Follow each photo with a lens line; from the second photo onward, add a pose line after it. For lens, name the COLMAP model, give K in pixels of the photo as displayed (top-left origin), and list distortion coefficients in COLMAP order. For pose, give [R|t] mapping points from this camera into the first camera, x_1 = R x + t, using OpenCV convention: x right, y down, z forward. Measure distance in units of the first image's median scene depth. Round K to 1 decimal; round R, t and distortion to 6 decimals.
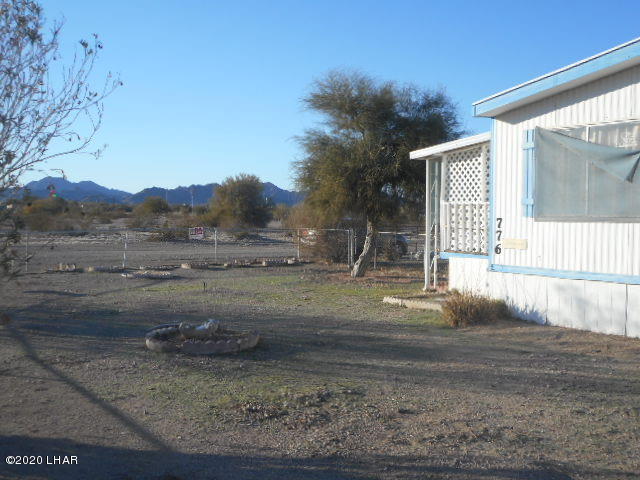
lens RADIAL K [[719.9, 0, 320.0], [0, 719.9, 242.8], [0, 0, 1]] dist [-0.019056, 0.000000]
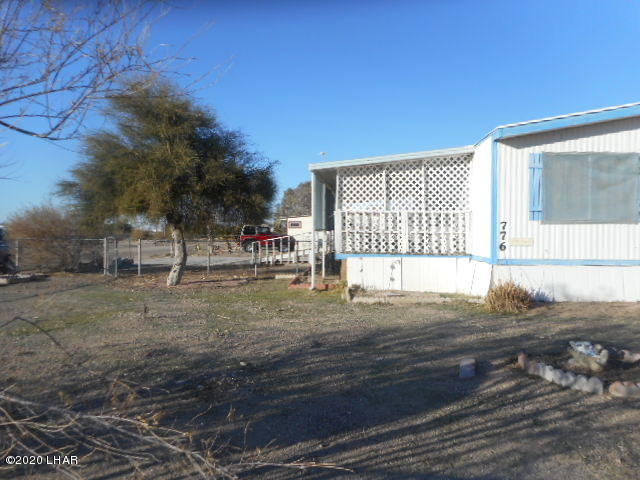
lens RADIAL K [[479.4, 0, 320.1], [0, 479.4, 238.7], [0, 0, 1]] dist [0.011648, 0.001377]
pose [[0.598120, -0.024789, 0.801023, -0.613500], [0.036659, 0.999322, 0.003553, -0.019864], [-0.800568, 0.027240, 0.598623, 0.752684]]
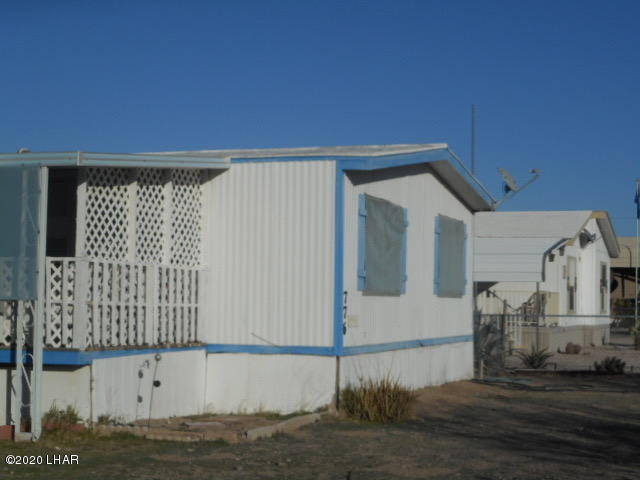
lens RADIAL K [[1222.1, 0, 313.3], [0, 1222.1, 239.2], [0, 0, 1]] dist [0.006725, 0.000000]
pose [[-0.621638, 0.019987, 0.783050, -0.846397], [0.009049, 0.999791, -0.018336, -0.069443], [-0.783252, -0.004313, -0.621689, 1.913430]]
